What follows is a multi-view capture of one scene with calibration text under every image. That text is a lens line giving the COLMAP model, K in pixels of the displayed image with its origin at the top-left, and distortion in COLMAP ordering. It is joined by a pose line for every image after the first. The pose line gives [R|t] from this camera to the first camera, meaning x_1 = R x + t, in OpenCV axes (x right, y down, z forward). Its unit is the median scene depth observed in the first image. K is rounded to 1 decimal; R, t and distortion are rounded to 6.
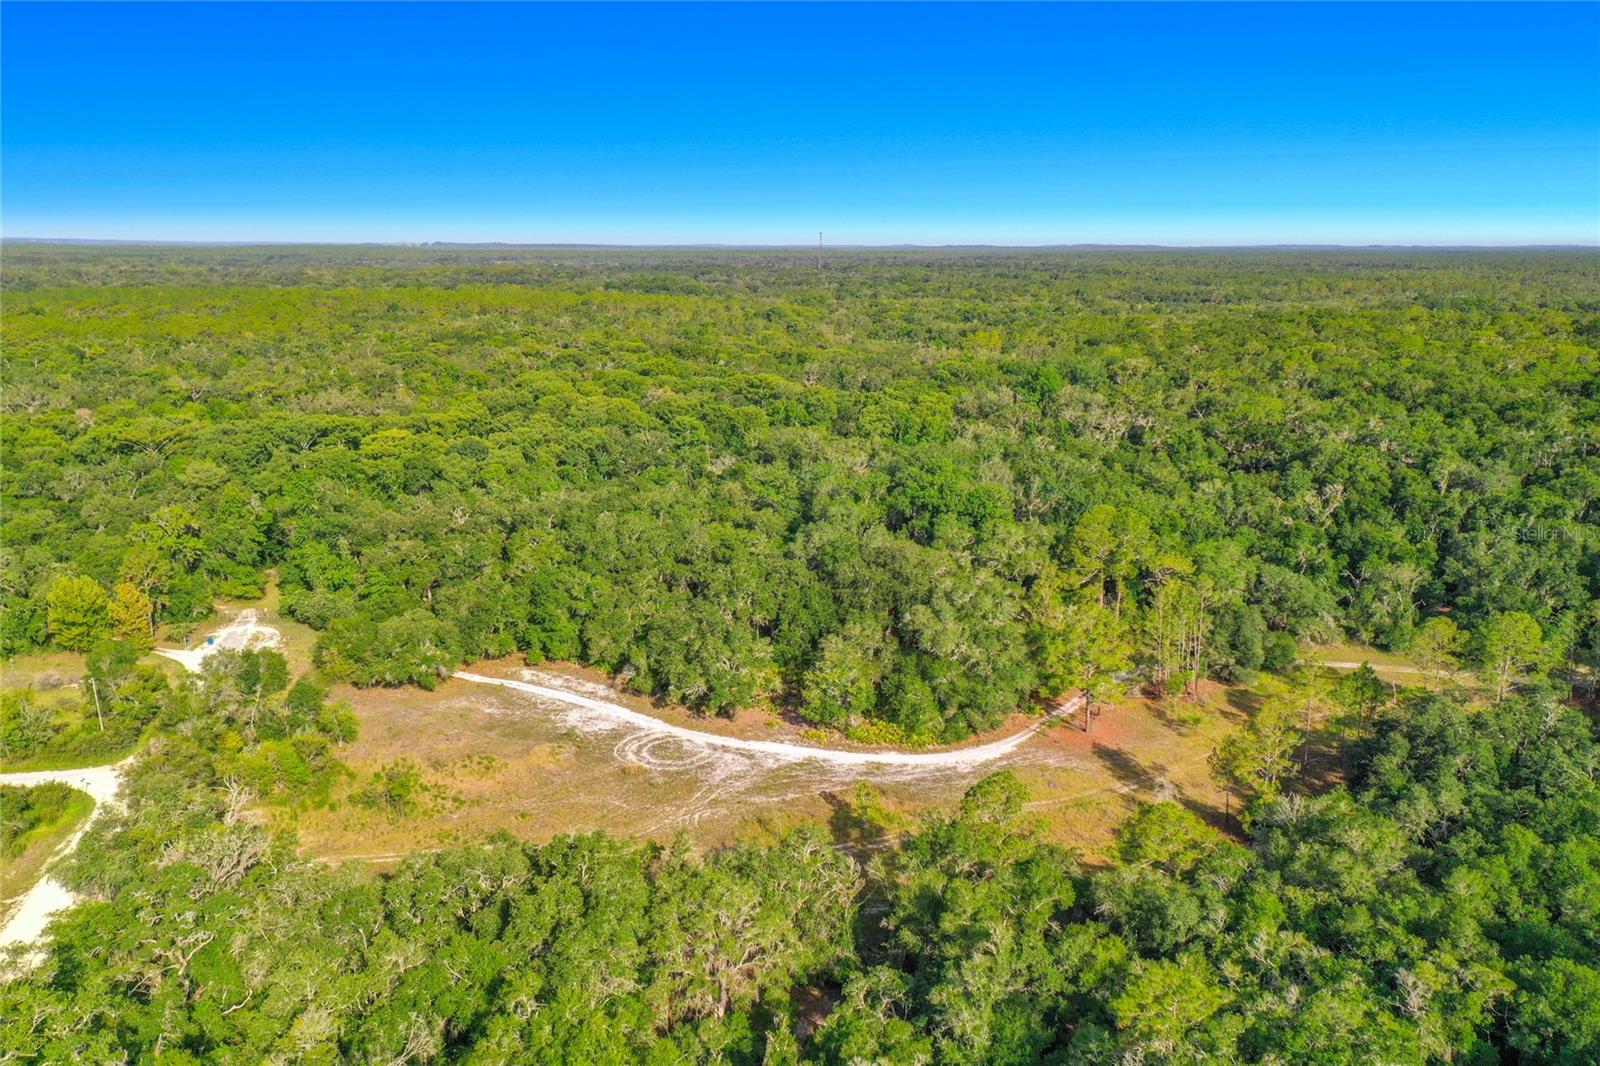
lens RADIAL K [[1245.1, 0, 800.0], [0, 1245.1, 533.0], [0, 0, 1]] dist [0.001500, 0.002815]
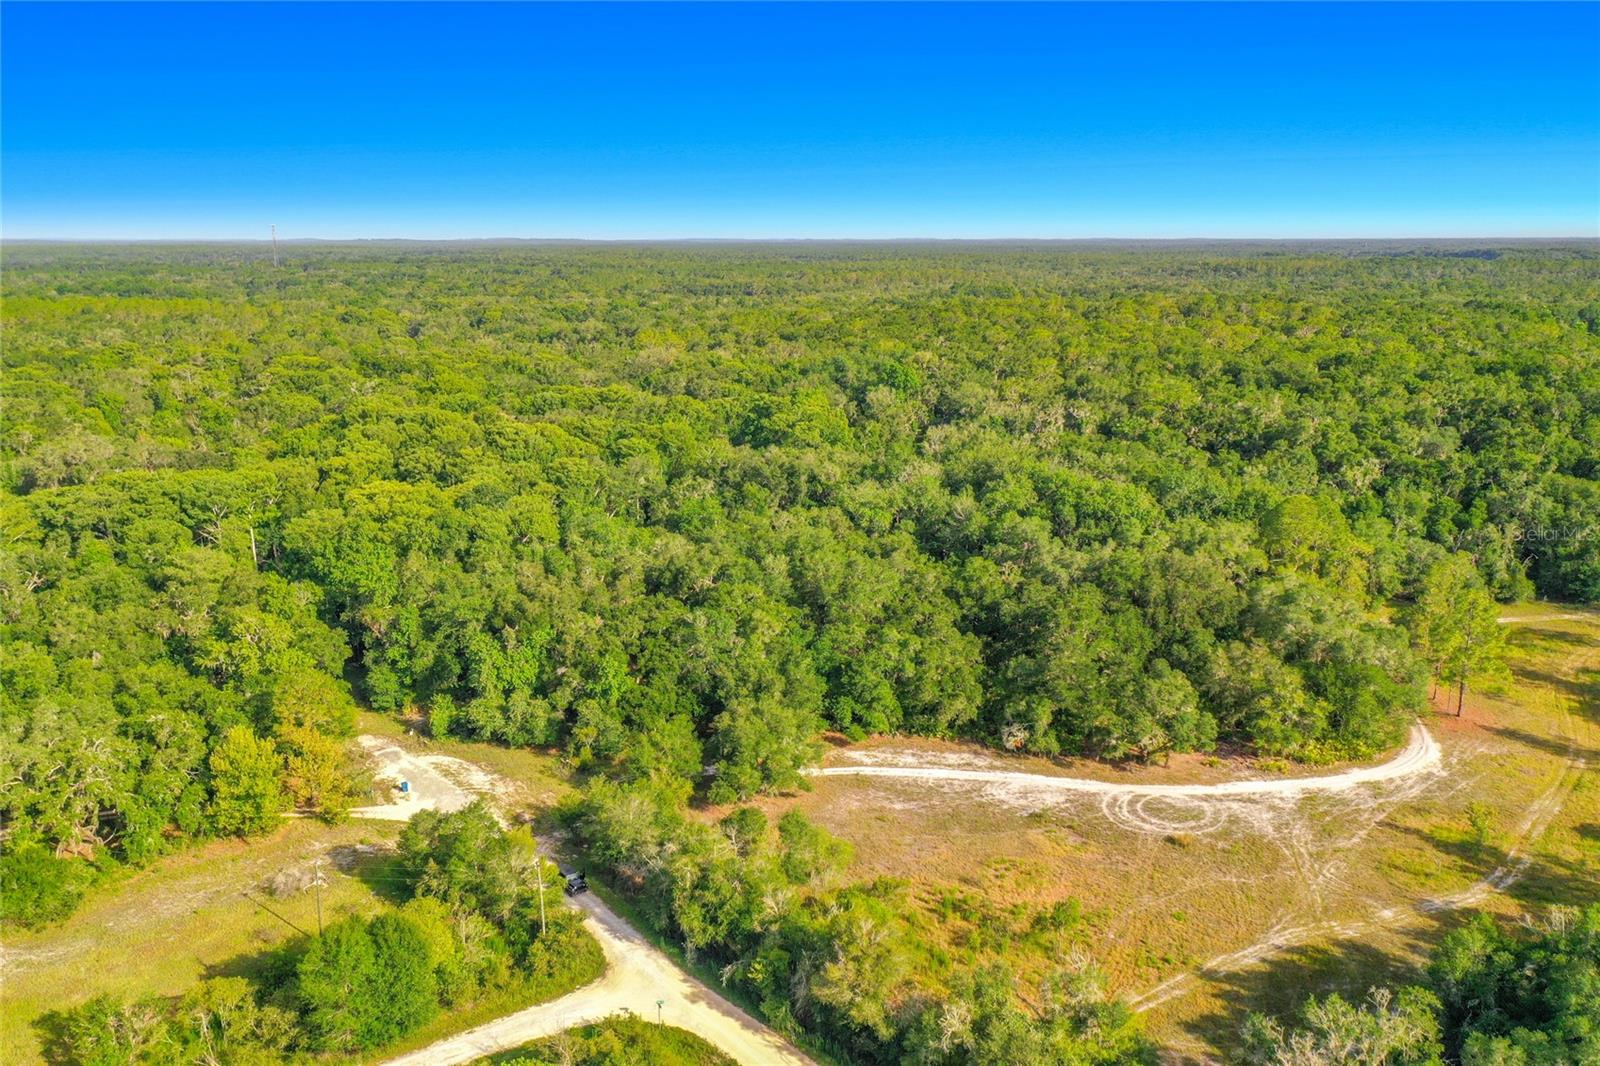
lens RADIAL K [[1281.8, 0, 796.4], [0, 1281.8, 531.4], [0, 0, 1]] dist [0.000219, 0.004326]
pose [[0.907718, -0.099385, 0.407640, -0.619537], [0.101651, 0.994689, 0.016157, -0.057045], [-0.407081, 0.026771, 0.913000, 0.242812]]
